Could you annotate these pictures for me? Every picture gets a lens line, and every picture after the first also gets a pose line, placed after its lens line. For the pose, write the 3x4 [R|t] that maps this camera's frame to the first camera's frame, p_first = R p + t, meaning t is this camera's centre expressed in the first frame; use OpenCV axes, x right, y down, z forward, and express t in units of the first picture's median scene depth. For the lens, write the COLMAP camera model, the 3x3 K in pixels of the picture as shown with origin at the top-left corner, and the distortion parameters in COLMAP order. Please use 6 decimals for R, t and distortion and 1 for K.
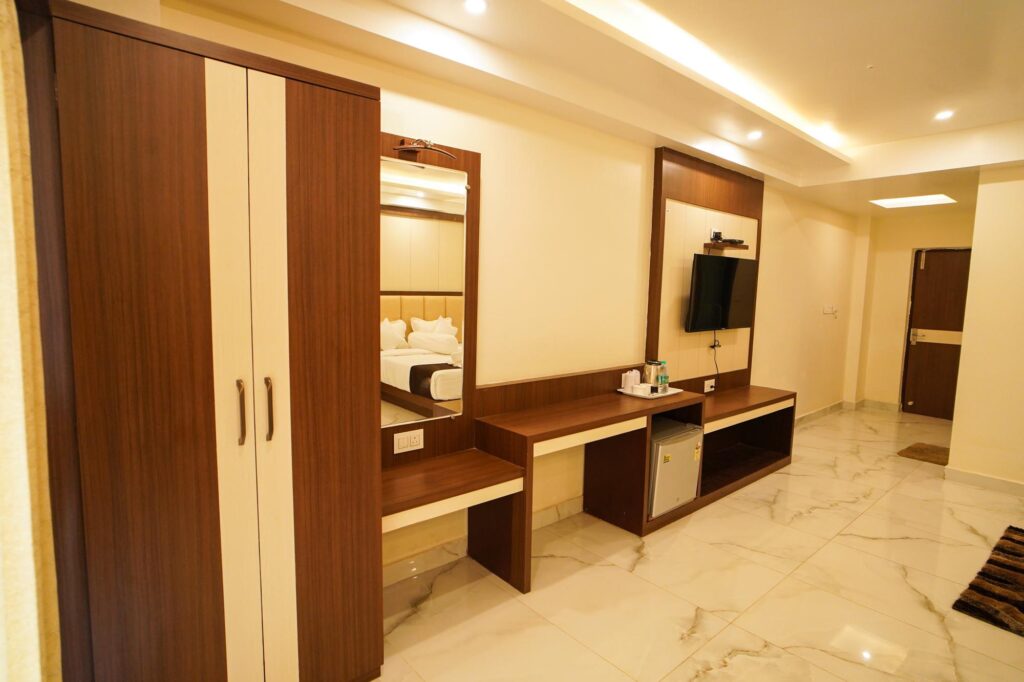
lens RADIAL K [[534.8, 0, 515.2], [0, 534.8, 339.6], [0, 0, 1]] dist [-0.054031, 0.027627]
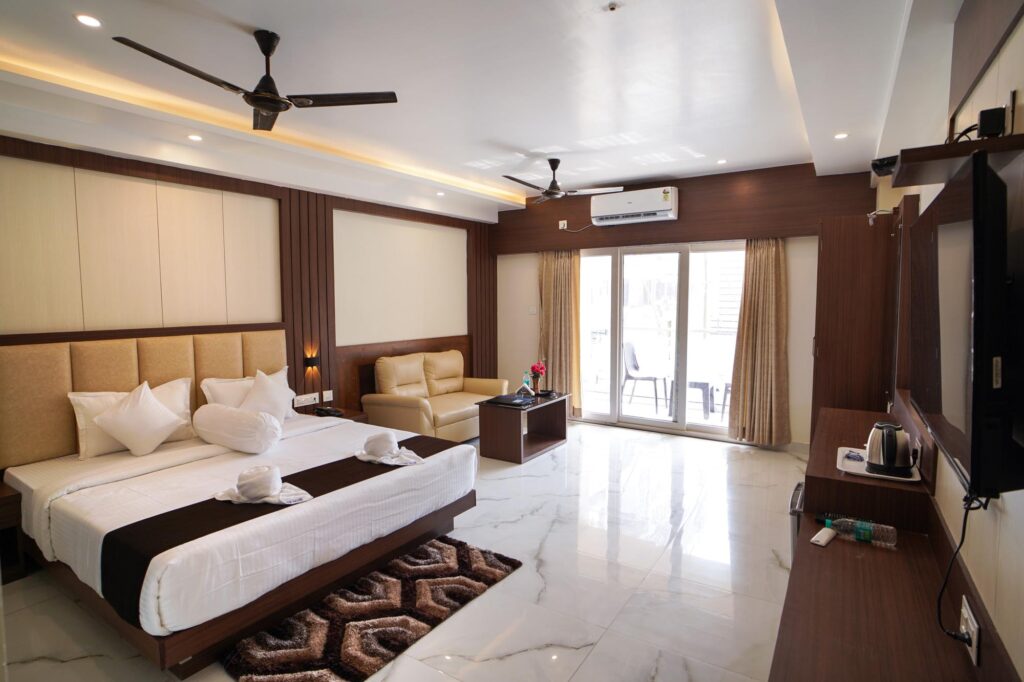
lens RADIAL K [[534.8, 0, 510.1], [0, 534.8, 340.6], [0, 0, 1]] dist [-0.054031, 0.027627]
pose [[-0.959242, 0.002782, -0.282571, 0.837233], [-0.046872, 0.984533, 0.168811, -0.131956], [0.278670, 0.175176, -0.944276, 1.417160]]
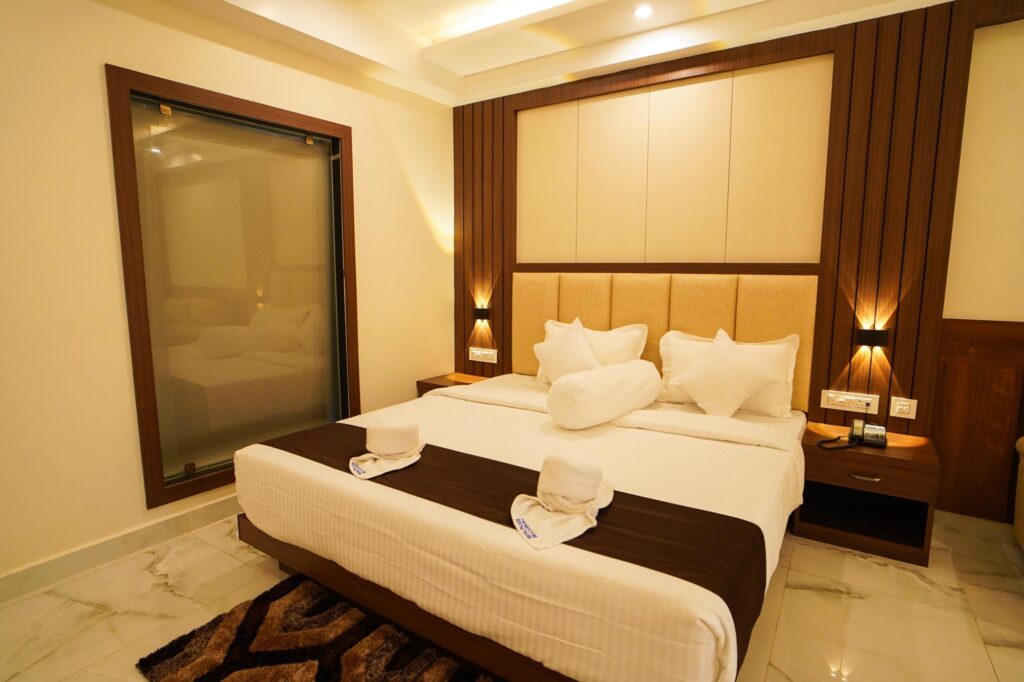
lens RADIAL K [[534.8, 0, 513.0], [0, 534.8, 339.7], [0, 0, 1]] dist [-0.054031, 0.027627]
pose [[-0.283039, -0.150187, 0.947276, 0.390832], [0.088281, 0.979391, 0.181657, -0.004539], [-0.955037, 0.135042, -0.263947, 0.697905]]
